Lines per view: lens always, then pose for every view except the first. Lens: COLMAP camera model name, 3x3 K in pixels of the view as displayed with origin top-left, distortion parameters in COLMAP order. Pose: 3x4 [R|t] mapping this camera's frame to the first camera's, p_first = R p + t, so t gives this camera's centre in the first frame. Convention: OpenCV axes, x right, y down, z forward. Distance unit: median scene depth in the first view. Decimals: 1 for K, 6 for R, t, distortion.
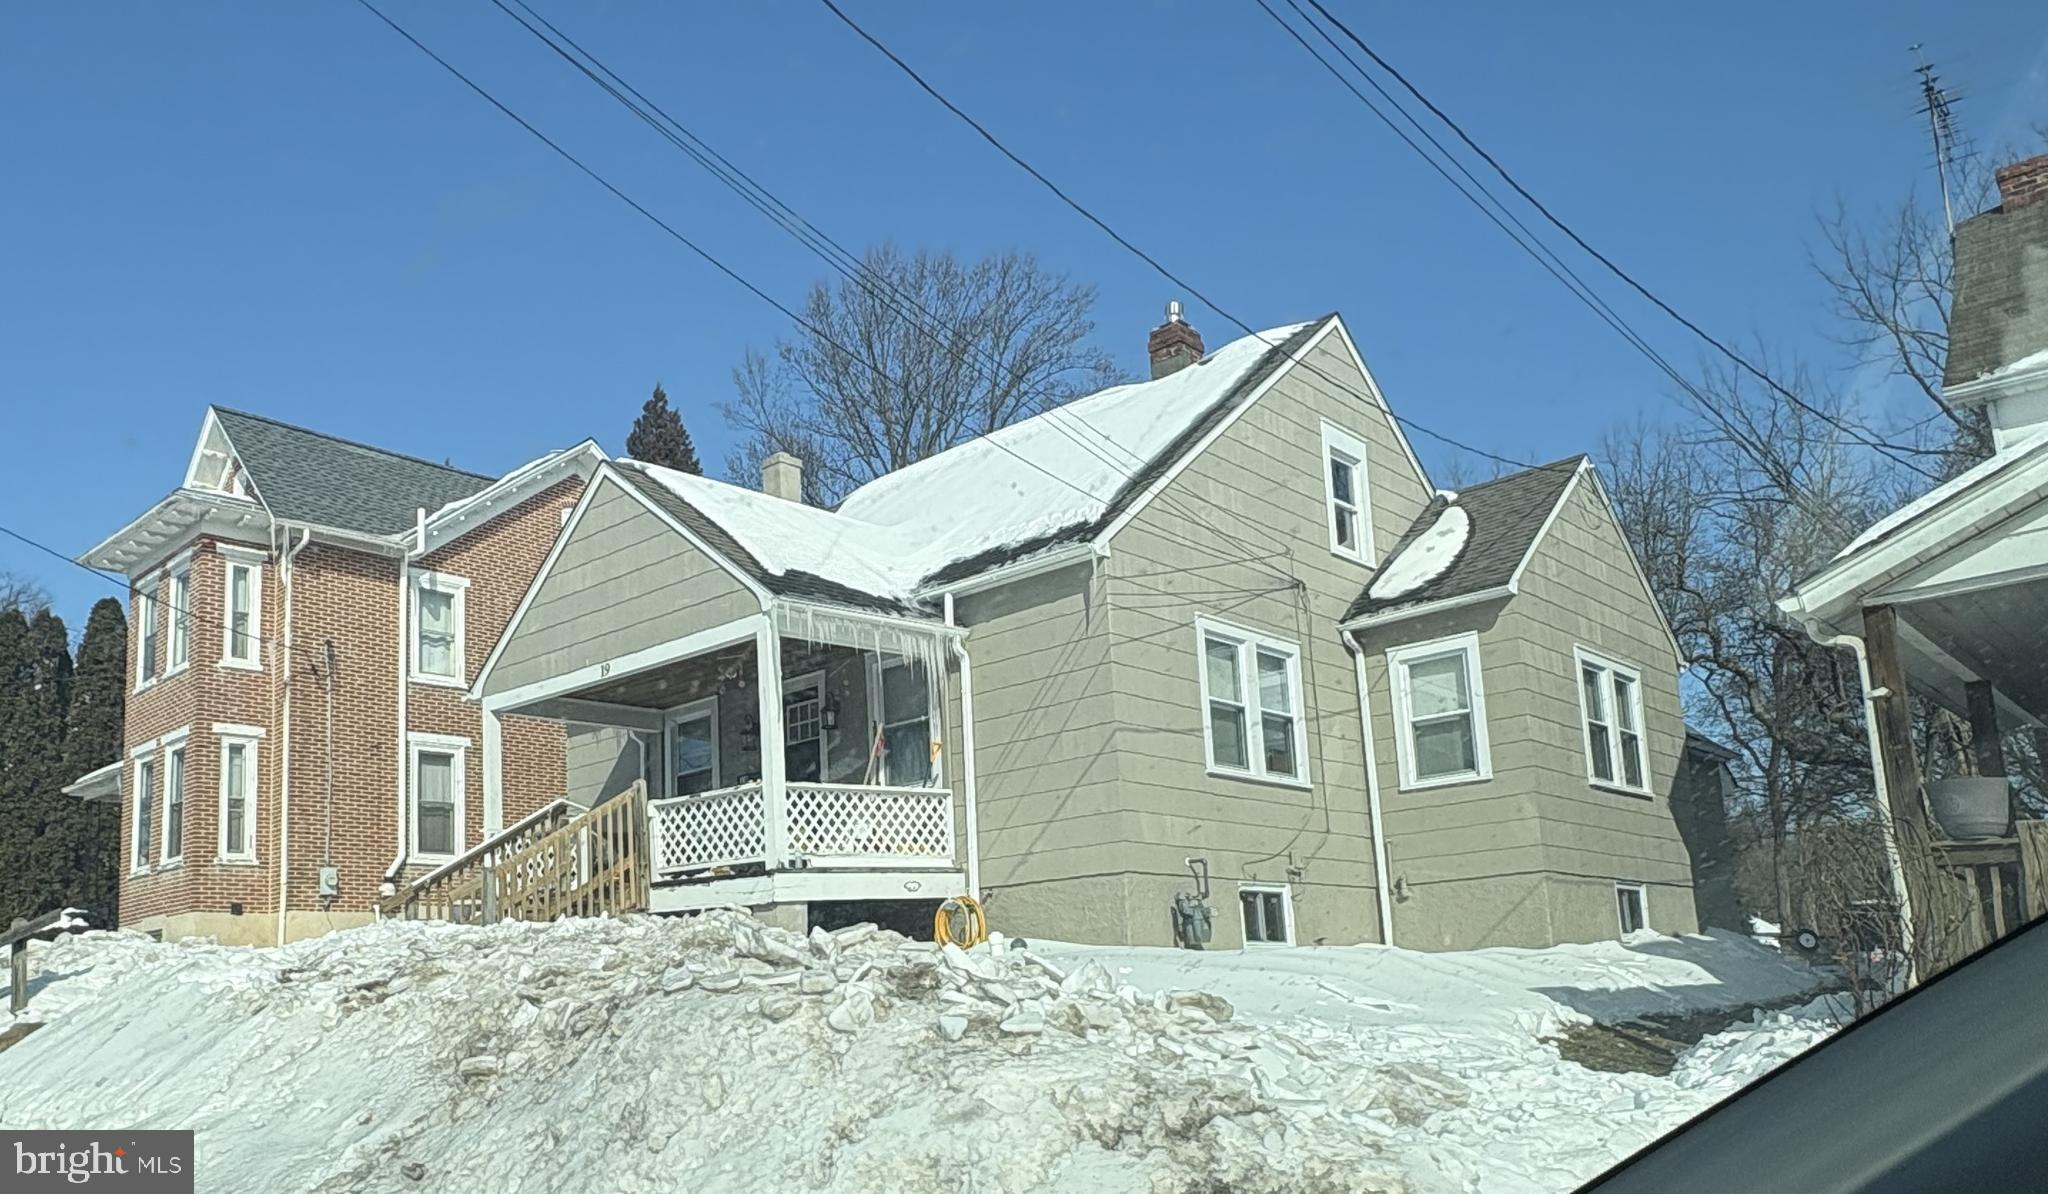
lens RADIAL K [[1496.6, 0, 1018.9], [0, 1496.6, 775.9], [0, 0, 1]] dist [-0.049516, 0.002484]
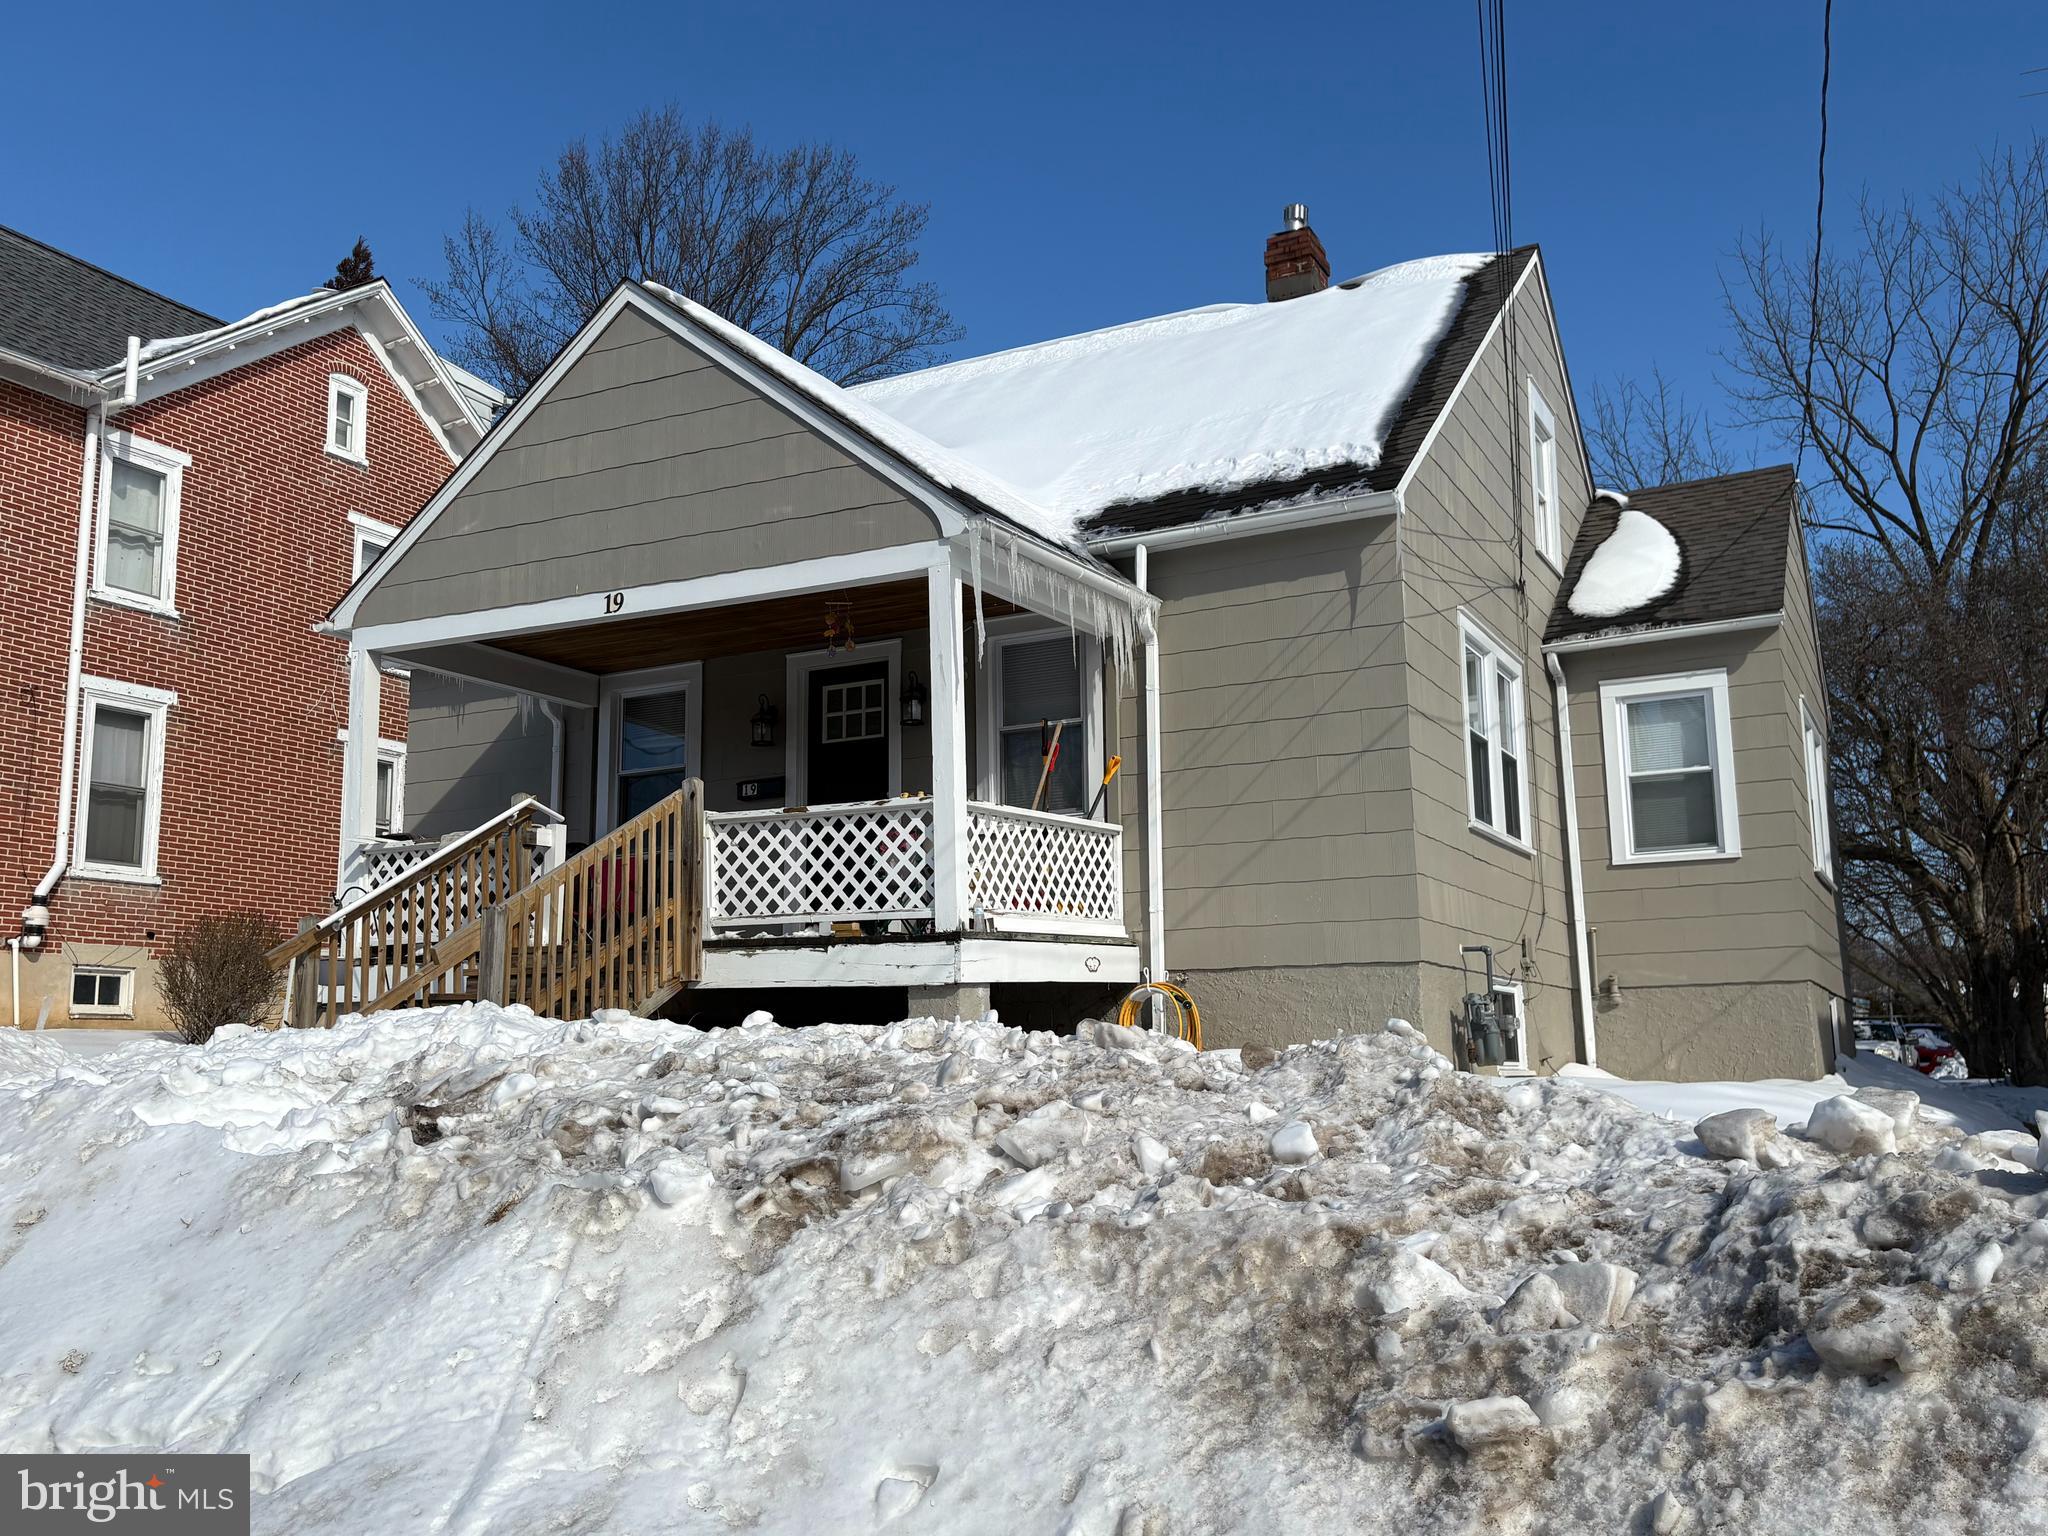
lens RADIAL K [[1741.7, 0, 1123.9], [0, 1741.7, 779.5], [0, 0, 1]] dist [0.005652, -0.007634]
pose [[0.962491, 0.075277, 0.260661, -0.234784], [-0.069502, 0.997090, -0.031317, 0.011843], [-0.262260, 0.012026, 0.964922, 0.201023]]
